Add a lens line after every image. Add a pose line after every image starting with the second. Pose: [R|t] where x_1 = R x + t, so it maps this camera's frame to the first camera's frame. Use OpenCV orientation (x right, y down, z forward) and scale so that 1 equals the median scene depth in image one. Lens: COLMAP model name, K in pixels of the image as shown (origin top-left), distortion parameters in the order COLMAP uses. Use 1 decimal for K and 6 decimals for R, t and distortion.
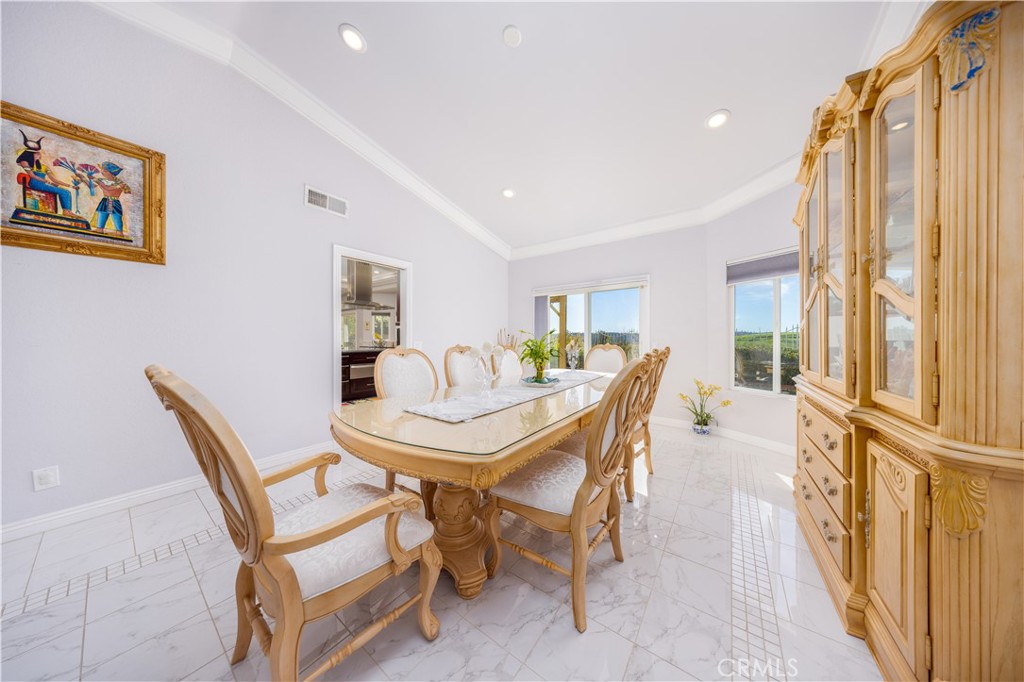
lens RADIAL K [[298.8, 0, 515.6], [0, 298.8, 339.7], [0, 0, 1]] dist [-0.009271, -0.000023]
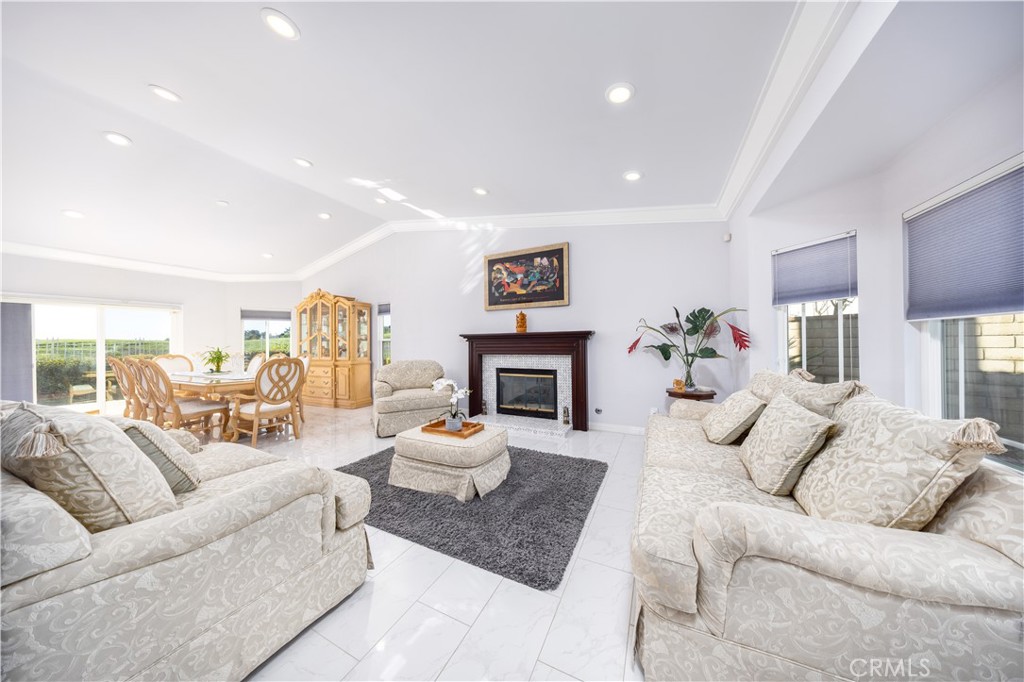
lens RADIAL K [[298.8, 0, 515.6], [0, 298.8, 339.7], [0, 0, 1]] dist [-0.009271, -0.000023]
pose [[-0.175791, 0.005641, 0.984411, -2.174903], [0.016247, 0.999864, -0.002829, -0.034767], [-0.984294, 0.015497, -0.175858, -0.584261]]
